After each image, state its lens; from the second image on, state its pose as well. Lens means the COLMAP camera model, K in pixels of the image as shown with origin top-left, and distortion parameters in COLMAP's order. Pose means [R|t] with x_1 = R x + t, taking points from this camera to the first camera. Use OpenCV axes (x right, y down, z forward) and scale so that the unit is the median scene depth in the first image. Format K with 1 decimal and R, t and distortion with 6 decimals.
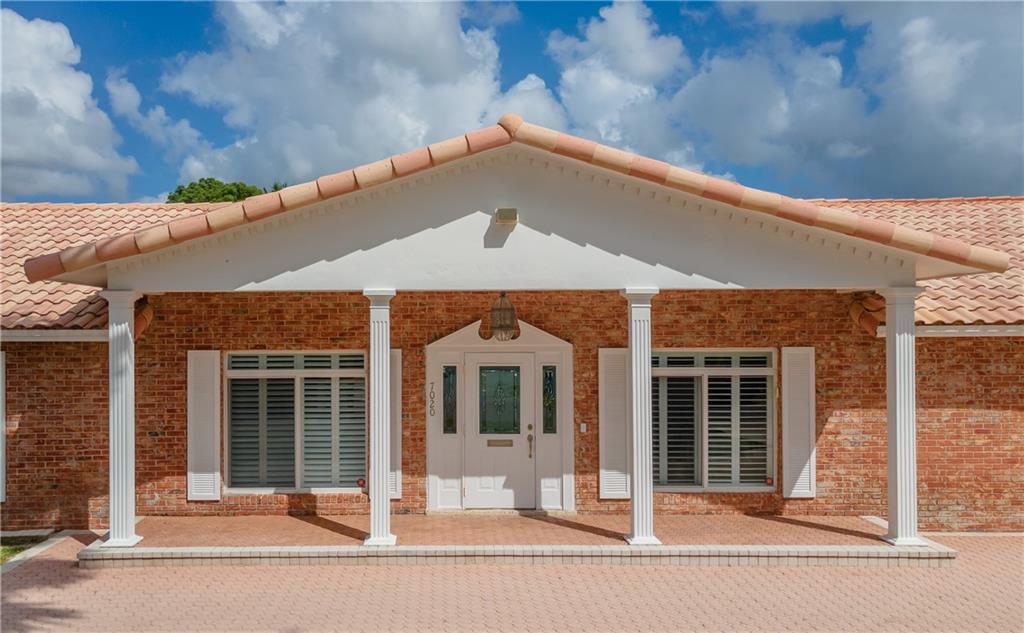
lens RADIAL K [[782.4, 0, 453.3], [0, 782.4, 334.9], [0, 0, 1]] dist [0.020875, 0.000535]
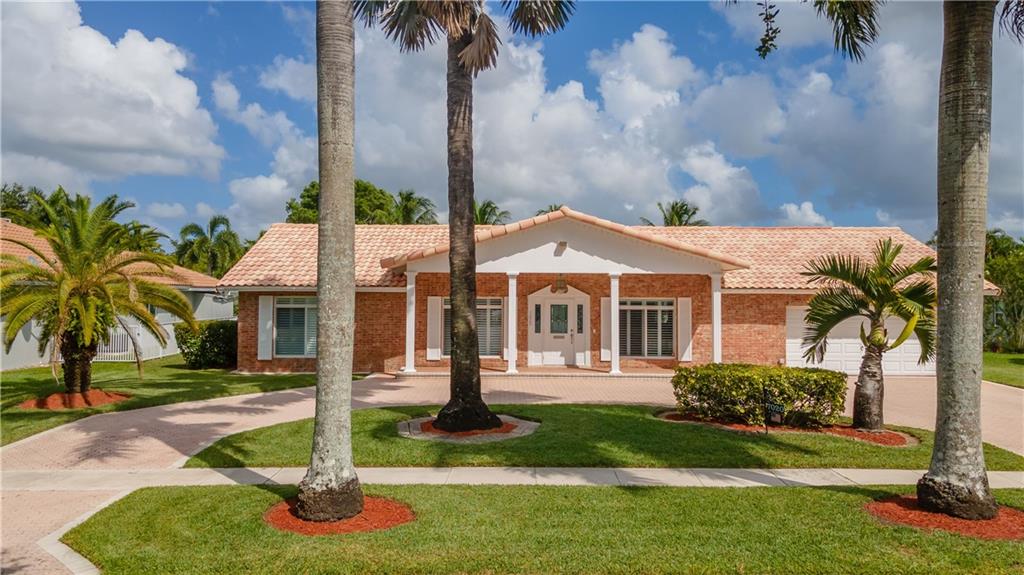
lens RADIAL K [[723.1, 0, 513.4], [0, 723.1, 283.1], [0, 0, 1]] dist [0.048929, -0.000229]
pose [[0.999781, 0.009153, 0.018835, -0.120159], [-0.008639, 0.999594, -0.027153, 0.035720], [-0.019076, 0.026984, 0.999454, -1.185879]]
